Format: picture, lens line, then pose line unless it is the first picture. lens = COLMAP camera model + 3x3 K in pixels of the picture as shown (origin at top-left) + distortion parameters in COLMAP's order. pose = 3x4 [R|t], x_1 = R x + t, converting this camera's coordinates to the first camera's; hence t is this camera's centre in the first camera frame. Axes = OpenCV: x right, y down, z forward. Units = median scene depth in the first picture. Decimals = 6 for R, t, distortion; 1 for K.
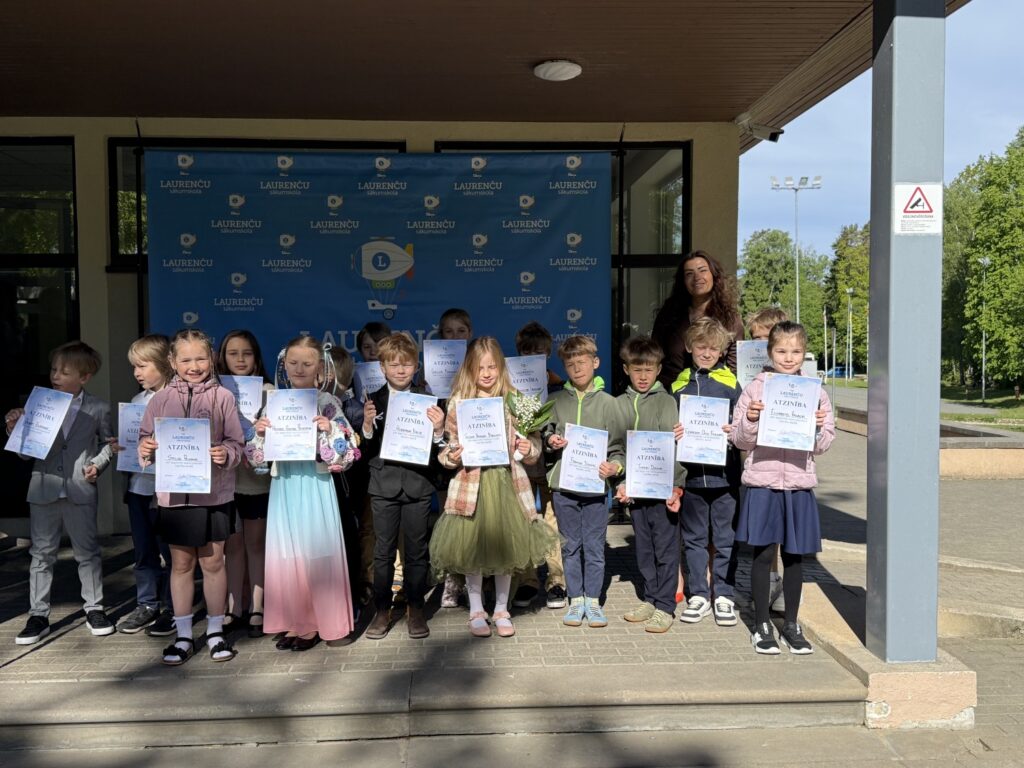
lens RADIAL K [[1019.7, 0, 519.8], [0, 1019.7, 368.2], [0, 0, 1]] dist [0.104349, 0.000000]
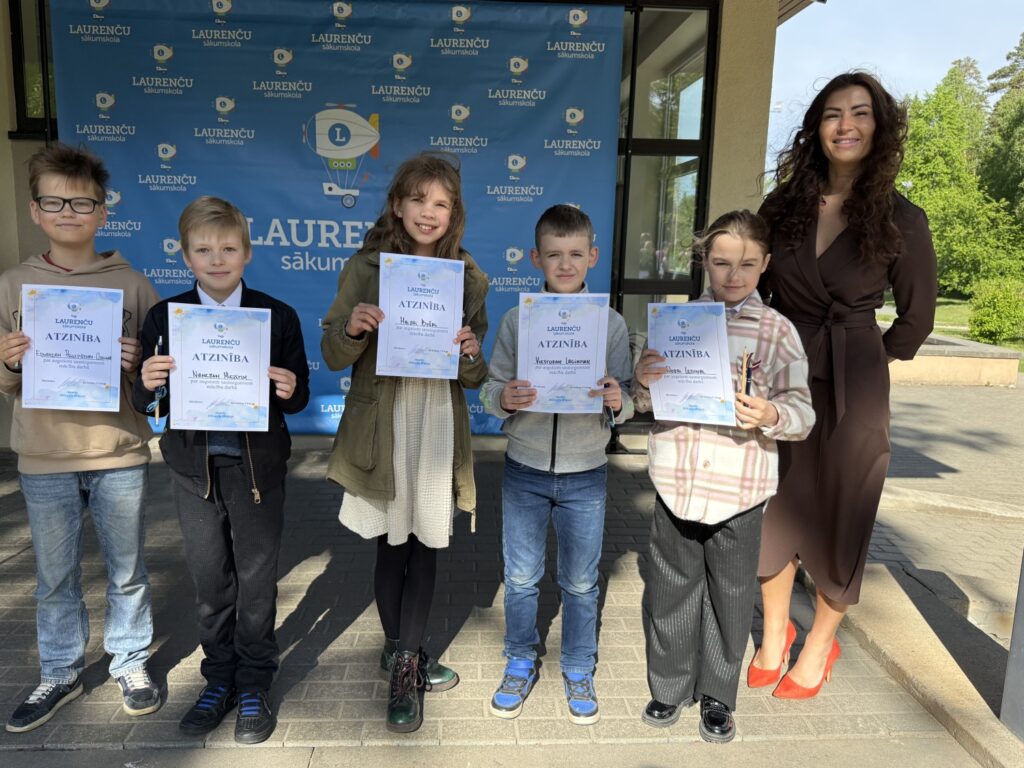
lens RADIAL K [[819.0, 0, 511.8], [0, 819.0, 378.9], [0, 0, 1]] dist [0.011393, -0.022889]
pose [[0.999484, 0.031938, 0.003453, 0.006883], [-0.032106, 0.989498, 0.140934, -0.007482], [0.001085, -0.140972, 0.990013, 0.317894]]
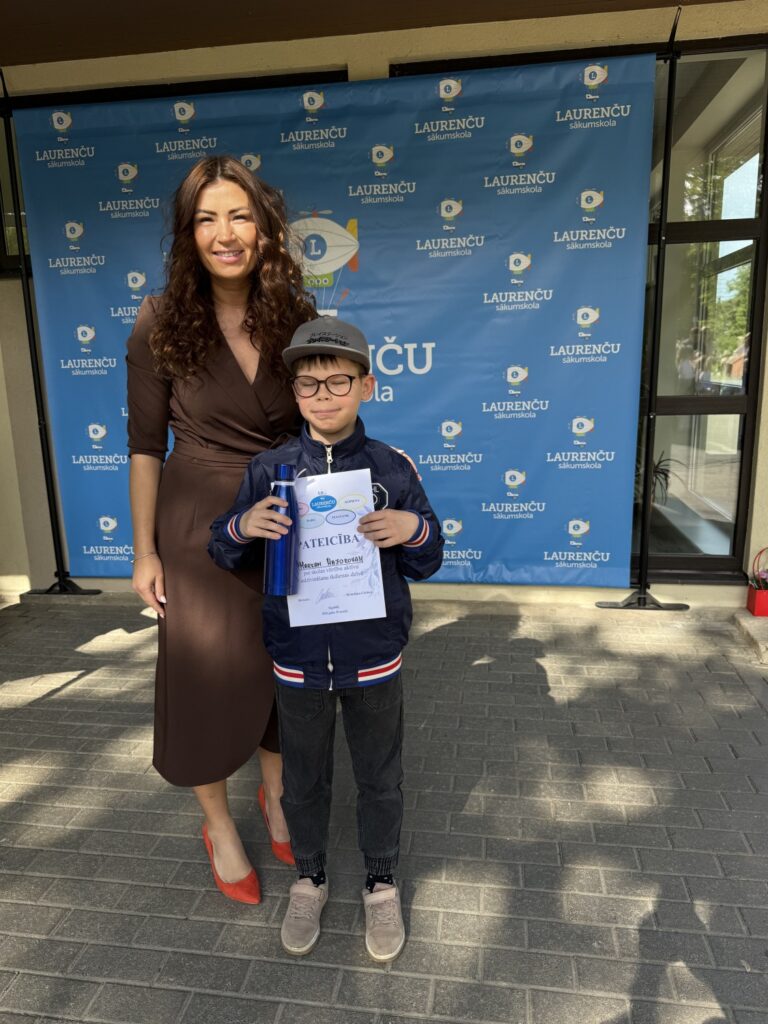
lens RADIAL K [[741.4, 0, 383.6], [0, 741.4, 516.3], [0, 0, 1]] dist [-0.003749, 0.000284]
pose [[0.977449, 0.028304, -0.209268, 0.027176], [0.011269, 0.982574, 0.185530, -0.013954], [0.210872, -0.183704, 0.960097, 0.468864]]
